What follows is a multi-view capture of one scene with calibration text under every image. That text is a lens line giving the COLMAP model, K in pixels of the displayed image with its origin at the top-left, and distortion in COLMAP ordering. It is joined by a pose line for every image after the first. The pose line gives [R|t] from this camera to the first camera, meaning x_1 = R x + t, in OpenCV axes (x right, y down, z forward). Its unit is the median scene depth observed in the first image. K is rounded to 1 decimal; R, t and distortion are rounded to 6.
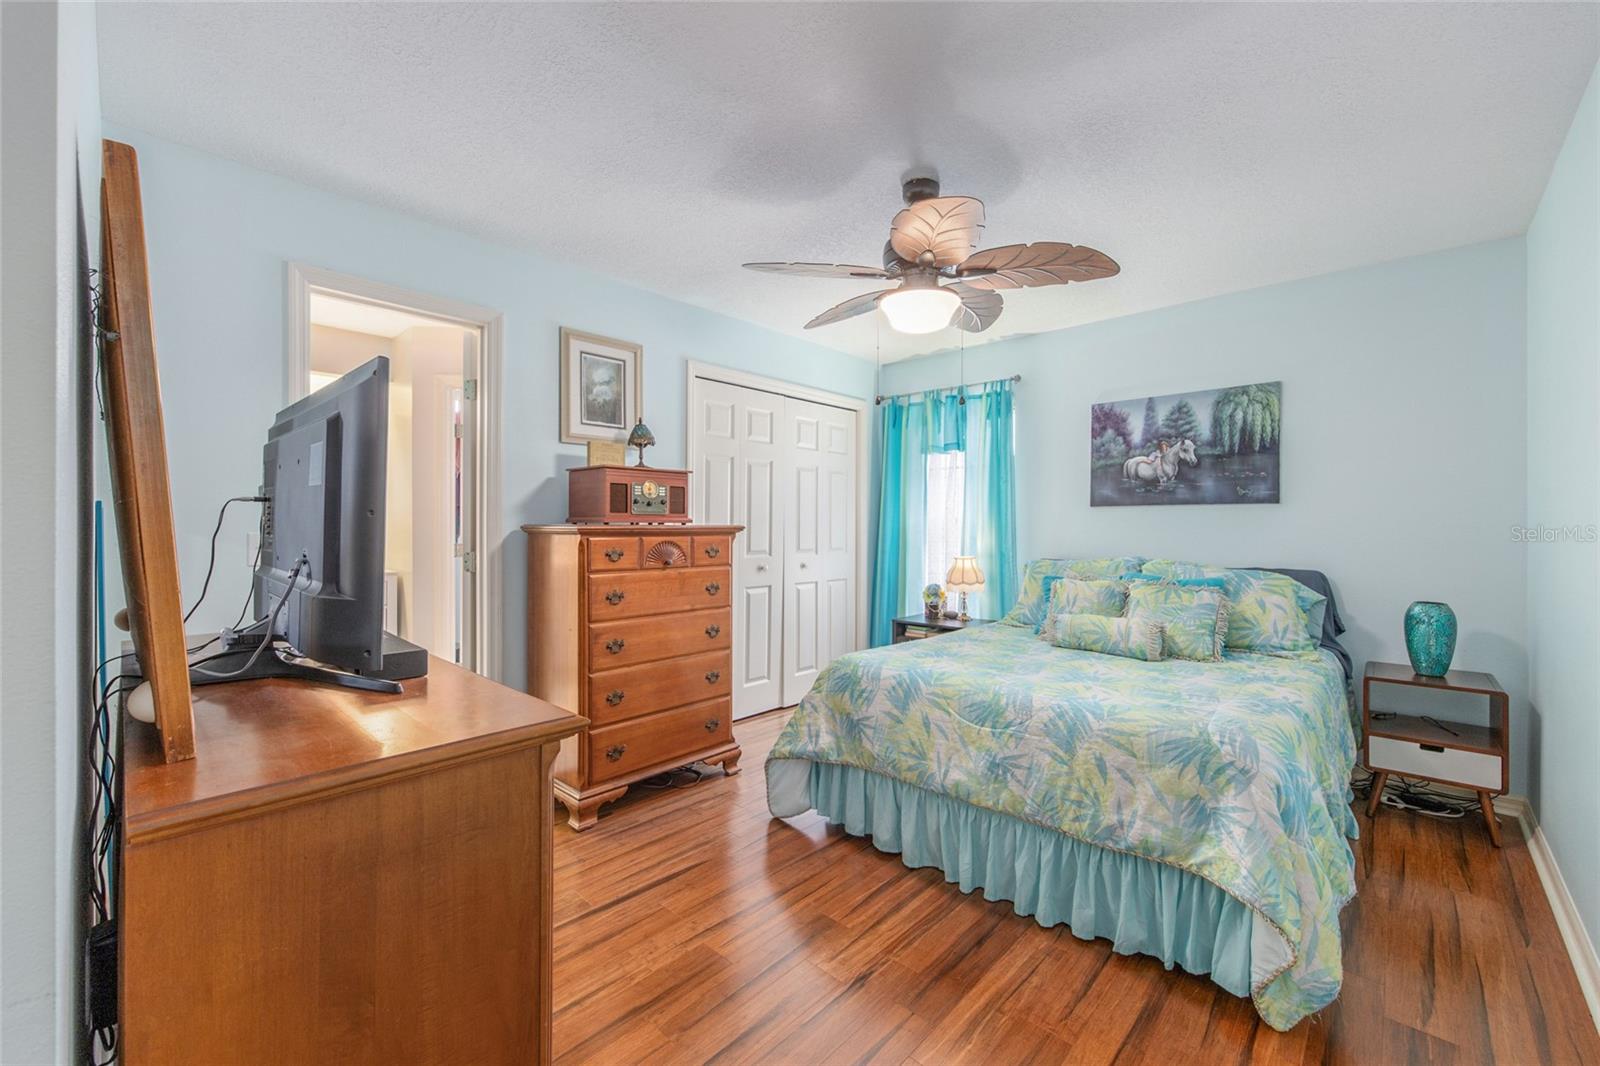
lens RADIAL K [[643.7, 0, 807.8], [0, 643.7, 525.6], [0, 0, 1]] dist [0.003471, 0.000071]
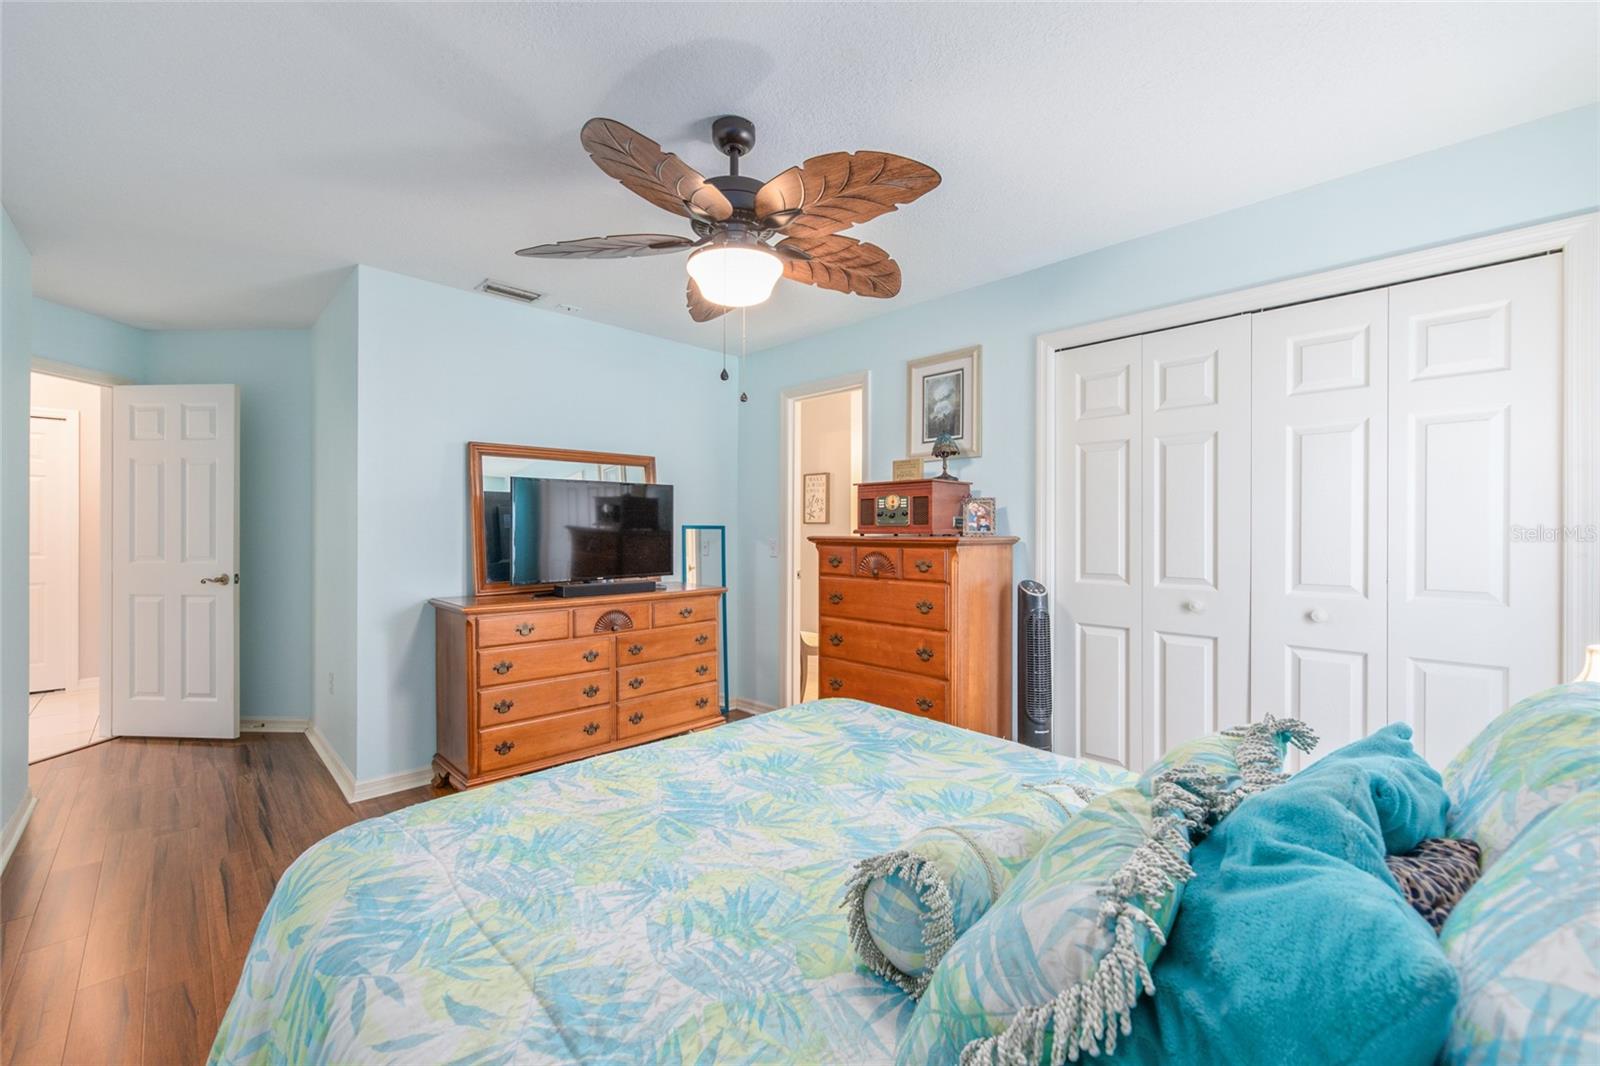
lens RADIAL K [[643.7, 0, 794.1], [0, 643.7, 531.4], [0, 0, 1]] dist [0.003471, 0.000071]
pose [[-0.040949, -0.003430, -0.999155, 0.405338], [-0.002464, 0.999991, -0.003332, -0.002629], [0.999158, 0.002326, -0.040957, 0.451776]]
